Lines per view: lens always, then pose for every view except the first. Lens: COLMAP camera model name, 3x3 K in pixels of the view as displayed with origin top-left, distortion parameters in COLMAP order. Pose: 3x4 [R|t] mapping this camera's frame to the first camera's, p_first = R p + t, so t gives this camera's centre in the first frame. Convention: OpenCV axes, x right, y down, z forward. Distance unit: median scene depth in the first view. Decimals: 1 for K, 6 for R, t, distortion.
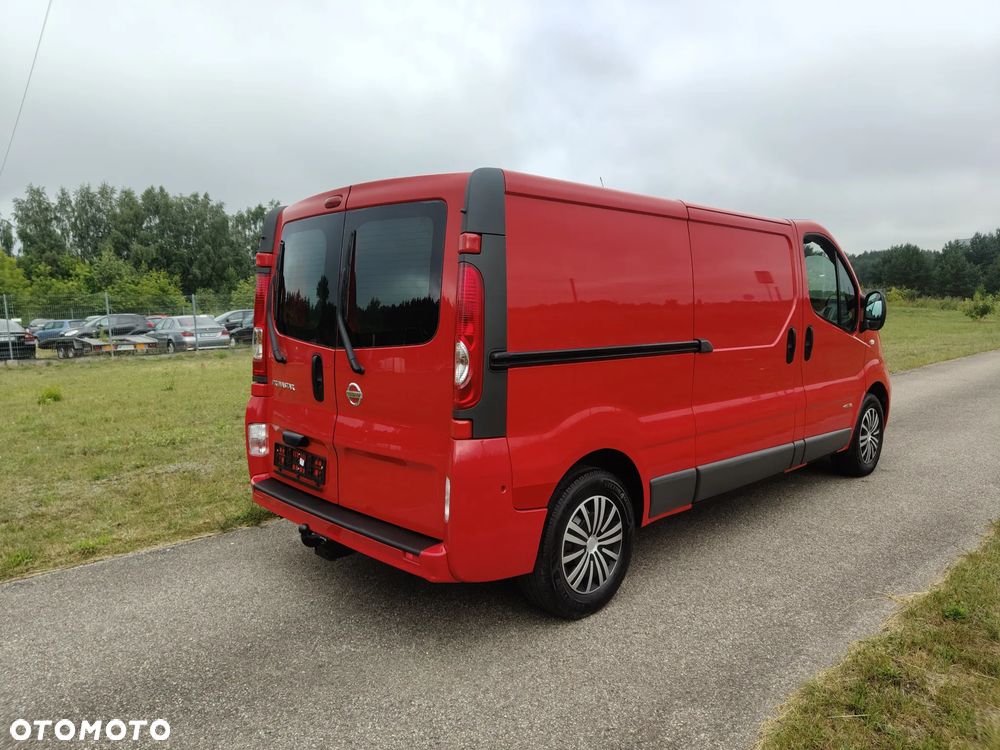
lens RADIAL K [[686.3, 0, 500.0], [0, 686.3, 375.0], [0, 0, 1]] dist [0.016542, -0.004801]
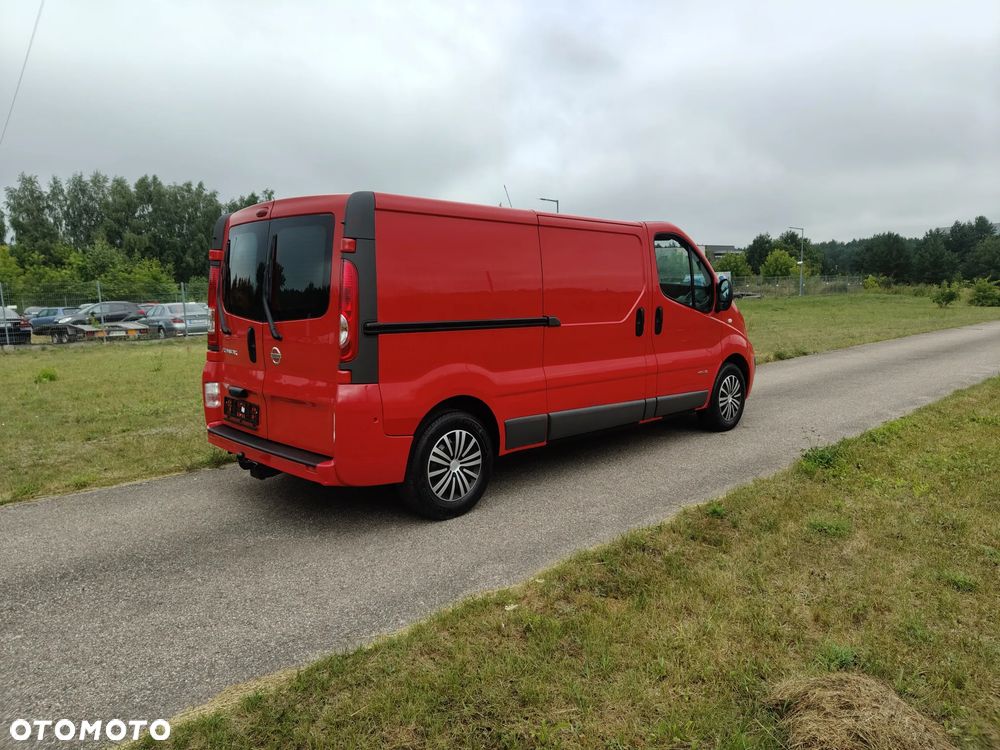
lens RADIAL K [[675.0, 0, 503.8], [0, 675.0, 369.6], [0, 0, 1]] dist [0.015936, -0.006395]
pose [[0.999839, -0.003873, 0.017508, 0.184169], [0.003662, 0.999920, 0.012094, 0.035746], [-0.017553, -0.012028, 0.999774, -0.295975]]
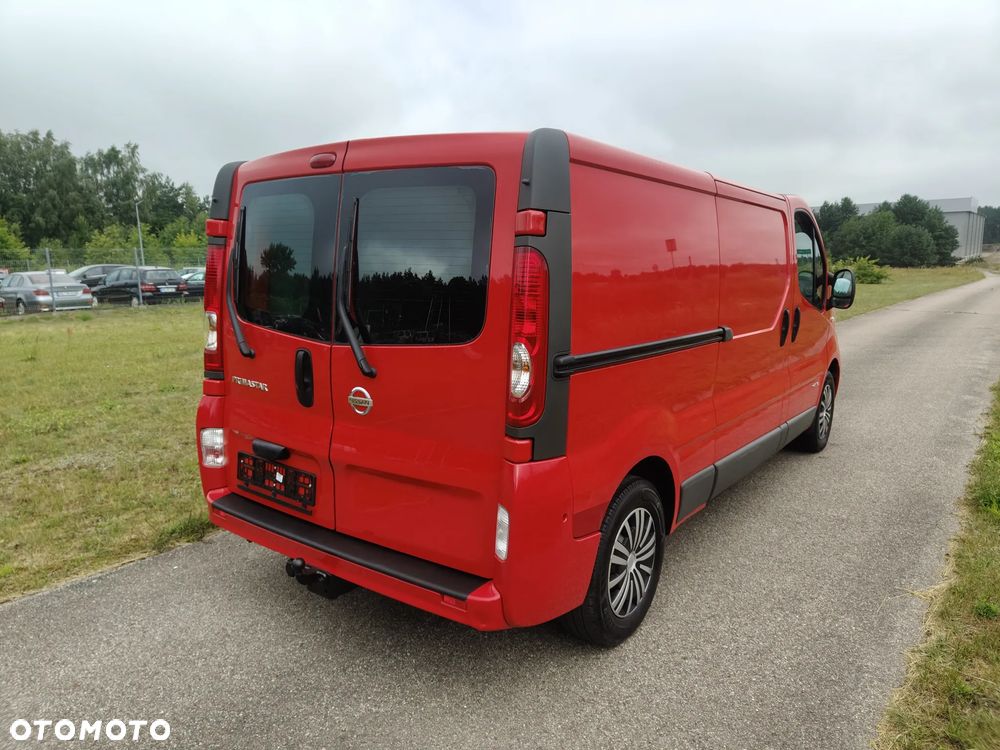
lens RADIAL K [[686.3, 0, 500.0], [0, 686.3, 375.0], [0, 0, 1]] dist [0.016542, -0.004801]
pose [[0.986038, -0.013228, 0.165994, -0.158915], [0.003215, 0.998166, 0.060449, -0.044971], [-0.166489, -0.059071, 0.984272, 0.143331]]
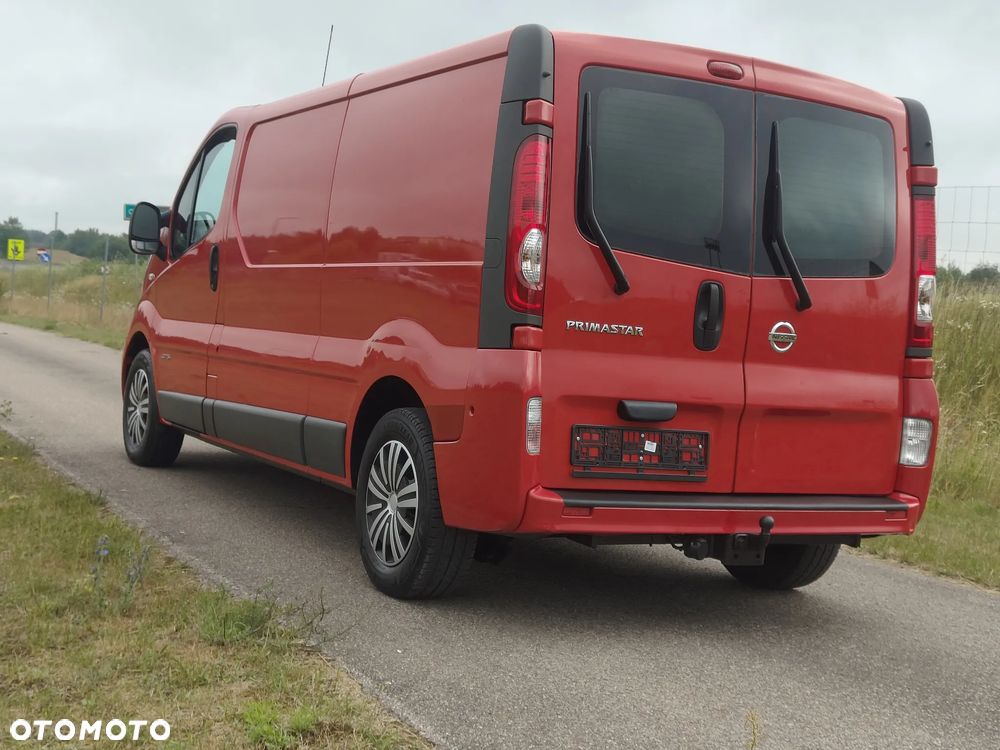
lens RADIAL K [[1382.3, 0, 465.8], [0, 1382.3, 372.2], [0, 0, 1]] dist [0.091702, -0.107378]
pose [[0.302748, -0.010857, 0.953009, -1.557322], [0.023551, 0.999715, 0.003907, 0.046136], [-0.952780, 0.021261, 0.302917, 0.752826]]
